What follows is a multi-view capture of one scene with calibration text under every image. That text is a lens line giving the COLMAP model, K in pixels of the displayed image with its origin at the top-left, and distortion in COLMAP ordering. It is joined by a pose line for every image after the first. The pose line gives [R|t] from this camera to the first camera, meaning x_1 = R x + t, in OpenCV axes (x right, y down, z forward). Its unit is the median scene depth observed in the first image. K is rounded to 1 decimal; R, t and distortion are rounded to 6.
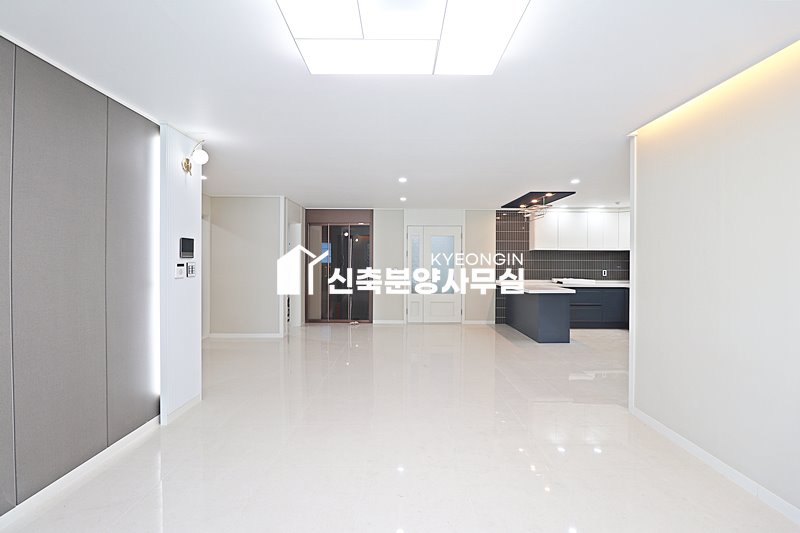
lens RADIAL K [[370.9, 0, 398.7], [0, 370.9, 260.8], [0, 0, 1]] dist [-0.006449, -0.009075]
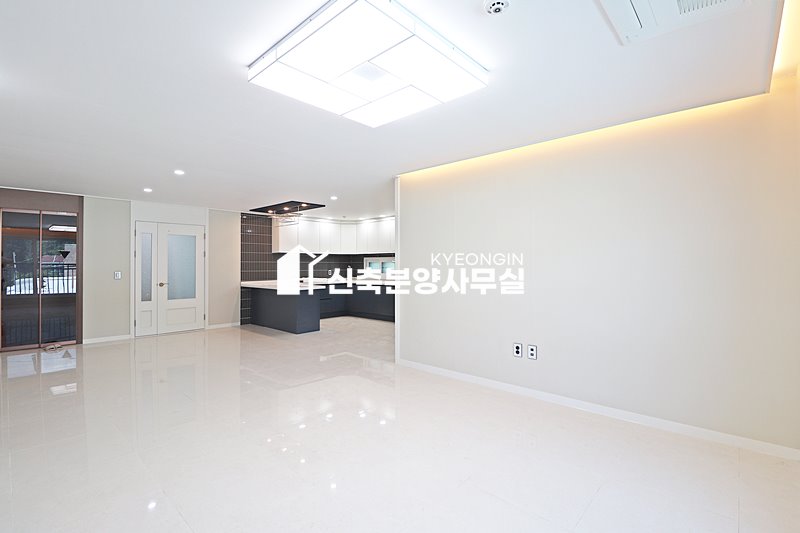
lens RADIAL K [[370.9, 0, 406.6], [0, 370.9, 271.3], [0, 0, 1]] dist [-0.006449, -0.009075]
pose [[0.668861, -0.015969, 0.743216, -0.198702], [0.000186, 0.999773, 0.021315, 0.002157], [-0.743388, -0.014119, 0.668712, -0.008929]]
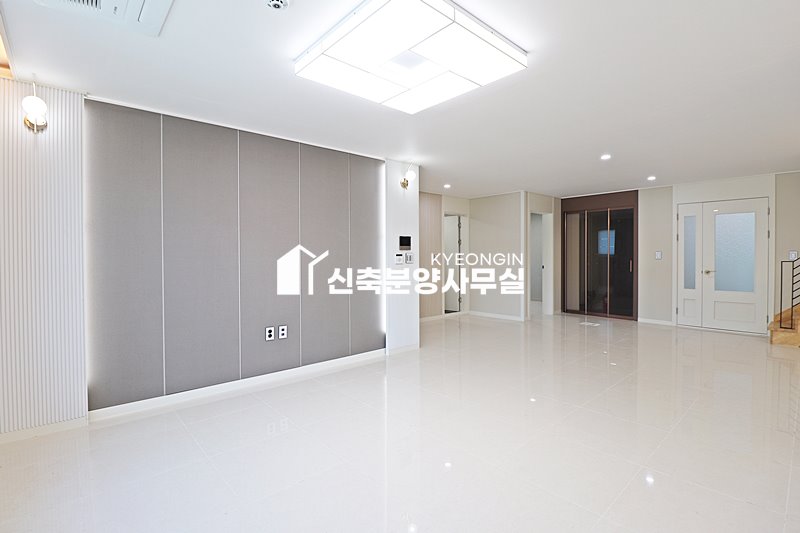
lens RADIAL K [[370.9, 0, 394.9], [0, 370.9, 260.0], [0, 0, 1]] dist [-0.006449, -0.009075]
pose [[0.664895, 0.004388, -0.746924, 0.199249], [0.011216, 0.999811, 0.015858, 0.006019], [0.746853, -0.018922, 0.664720, 0.002882]]
